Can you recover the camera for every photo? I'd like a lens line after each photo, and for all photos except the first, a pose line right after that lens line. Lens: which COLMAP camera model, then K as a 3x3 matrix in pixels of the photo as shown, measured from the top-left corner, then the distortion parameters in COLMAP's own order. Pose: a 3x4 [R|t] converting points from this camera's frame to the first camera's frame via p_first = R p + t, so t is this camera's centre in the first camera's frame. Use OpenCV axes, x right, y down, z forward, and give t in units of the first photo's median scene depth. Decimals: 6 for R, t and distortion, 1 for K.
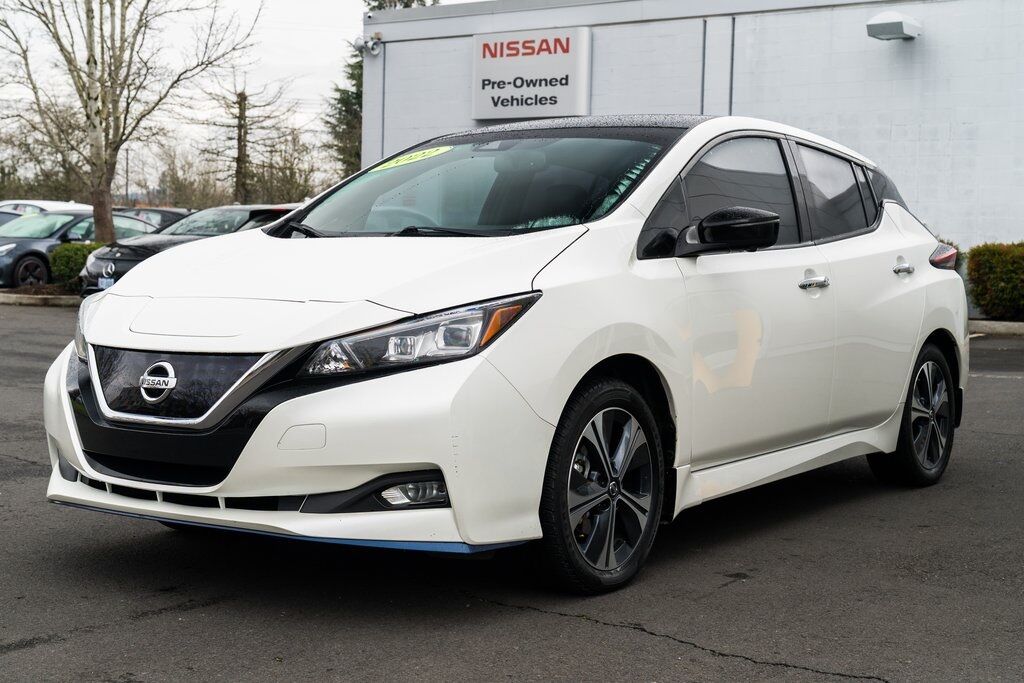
lens RADIAL K [[1524.0, 0, 513.1], [0, 1524.0, 339.0], [0, 0, 1]] dist [0.033467, 0.000000]
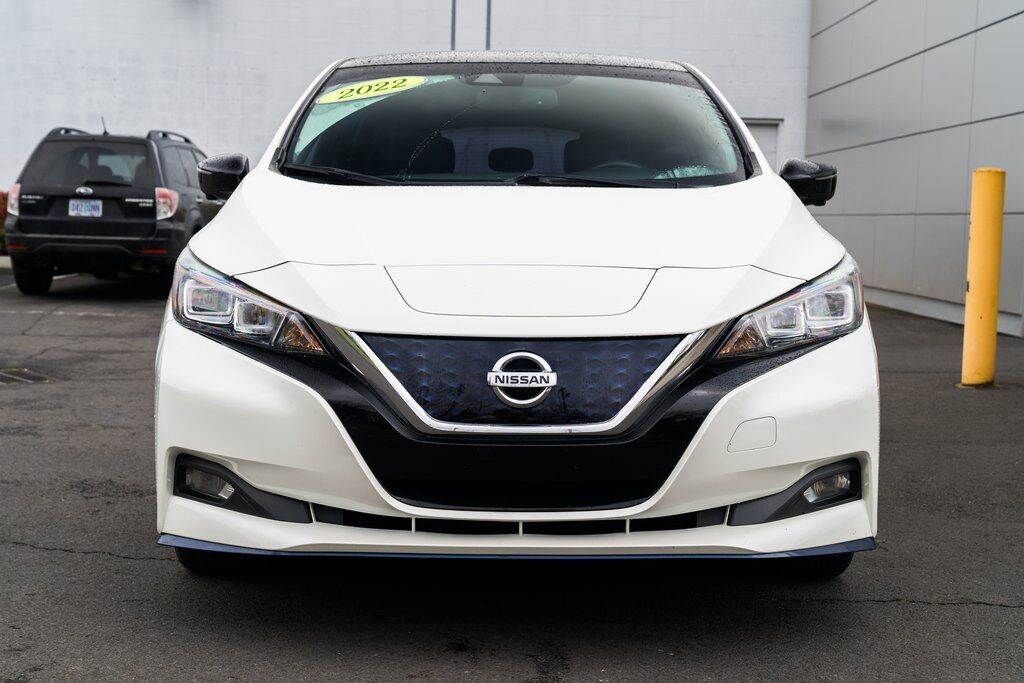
lens RADIAL K [[1485.1, 0, 511.1], [0, 1485.1, 346.5], [0, 0, 1]] dist [0.083402, 0.000000]
pose [[0.804316, -0.052161, 0.591908, -0.676792], [0.024819, 0.998219, 0.054240, -0.028302], [-0.593684, -0.028936, 0.804178, 0.409871]]
